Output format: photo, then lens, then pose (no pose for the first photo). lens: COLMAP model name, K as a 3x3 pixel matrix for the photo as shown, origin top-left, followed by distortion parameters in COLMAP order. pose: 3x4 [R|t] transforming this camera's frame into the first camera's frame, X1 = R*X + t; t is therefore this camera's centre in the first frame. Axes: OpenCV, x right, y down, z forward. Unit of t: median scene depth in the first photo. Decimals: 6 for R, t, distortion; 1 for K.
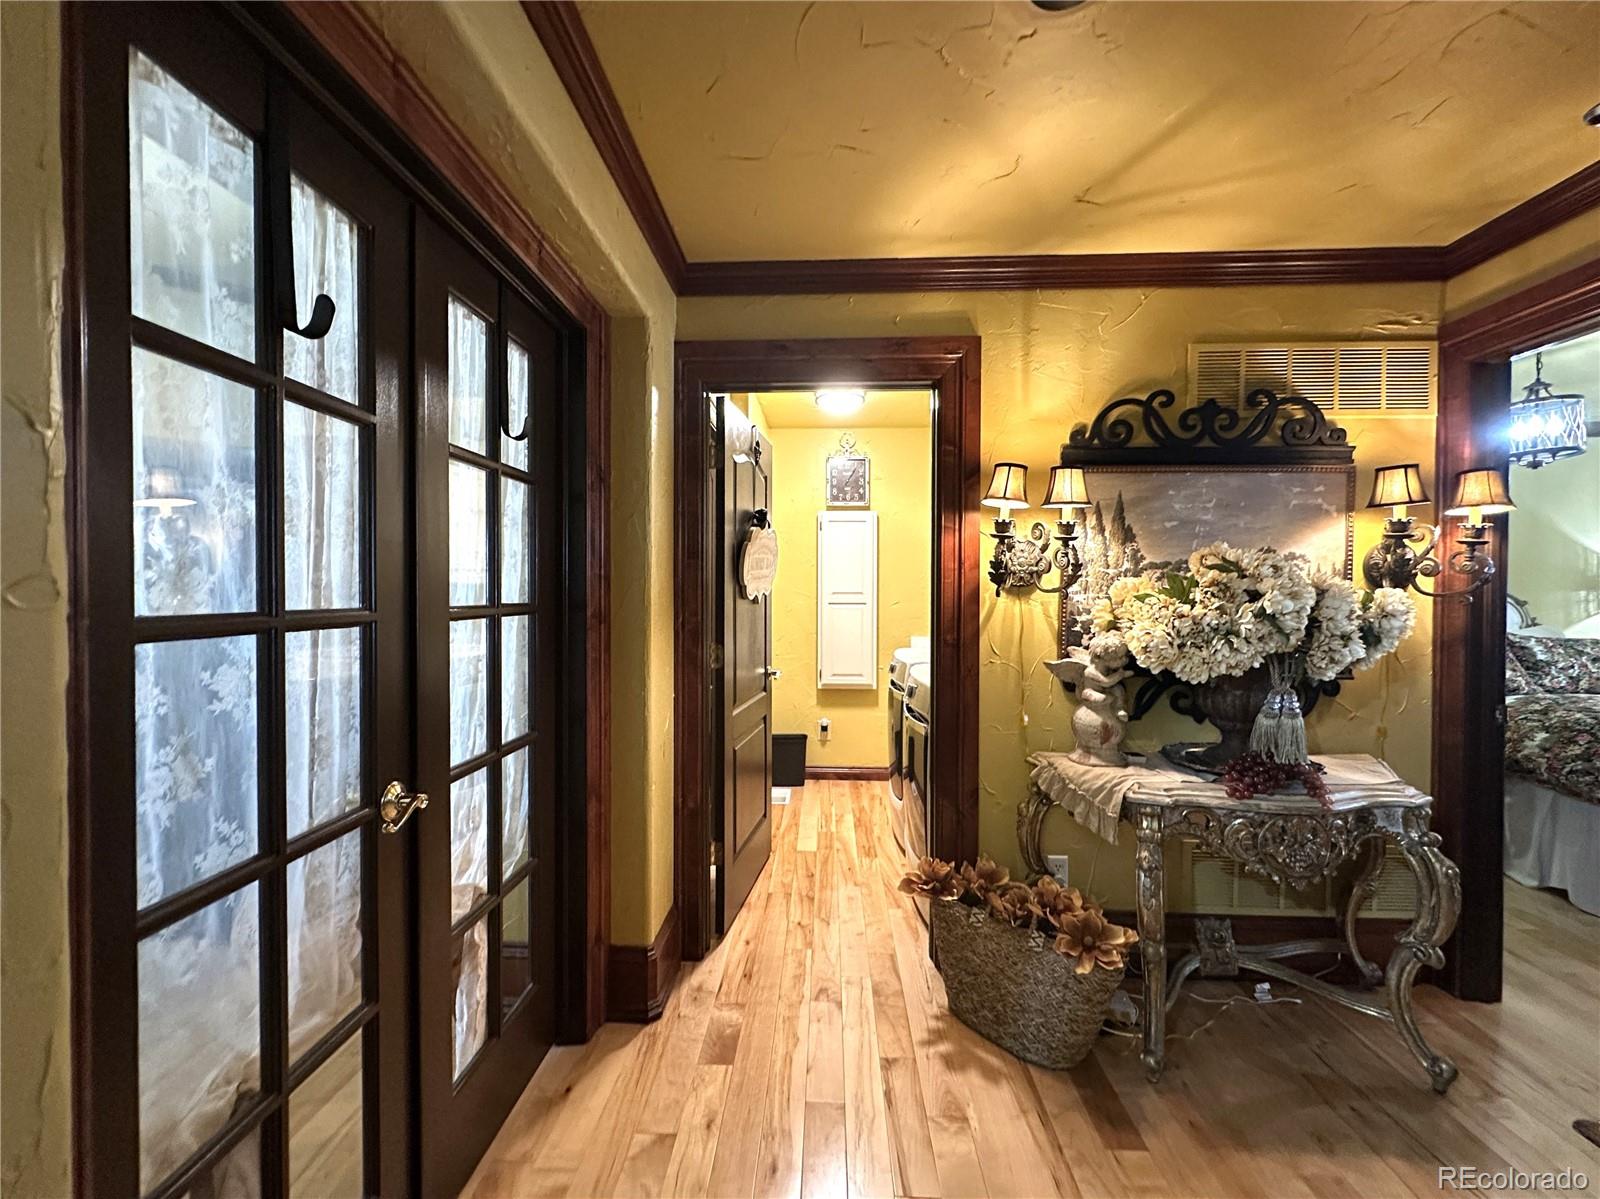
lens RADIAL K [[649.7, 0, 801.2], [0, 649.7, 598.0], [0, 0, 1]] dist [-0.002207, 0.000928]
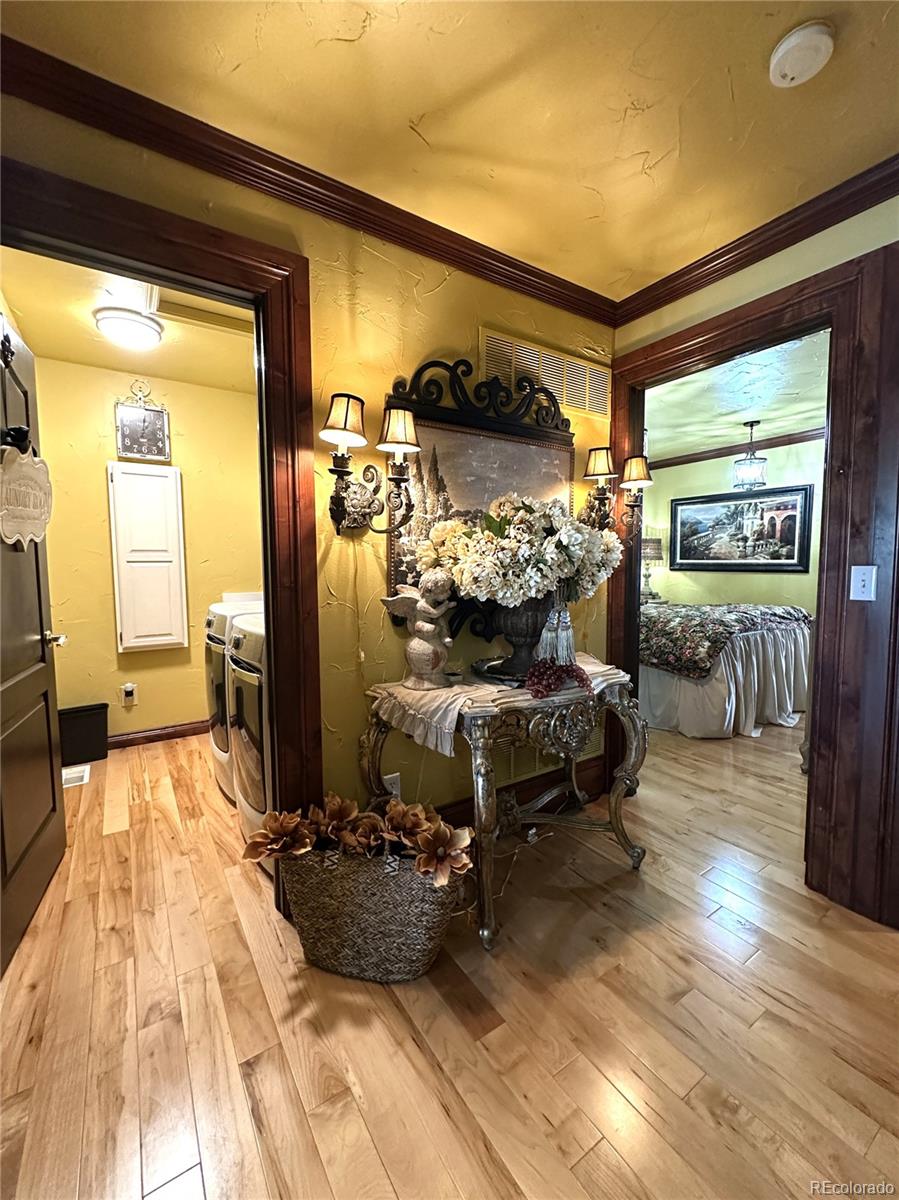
lens RADIAL K [[487.3, 0, 443.5], [0, 487.3, 601.3], [0, 0, 1]] dist [-0.002207, 0.000928]
pose [[0.809239, -0.052375, 0.585140, -0.003331], [0.016635, 0.997661, 0.066294, 0.050631], [-0.587244, -0.043914, 0.808218, 0.303184]]
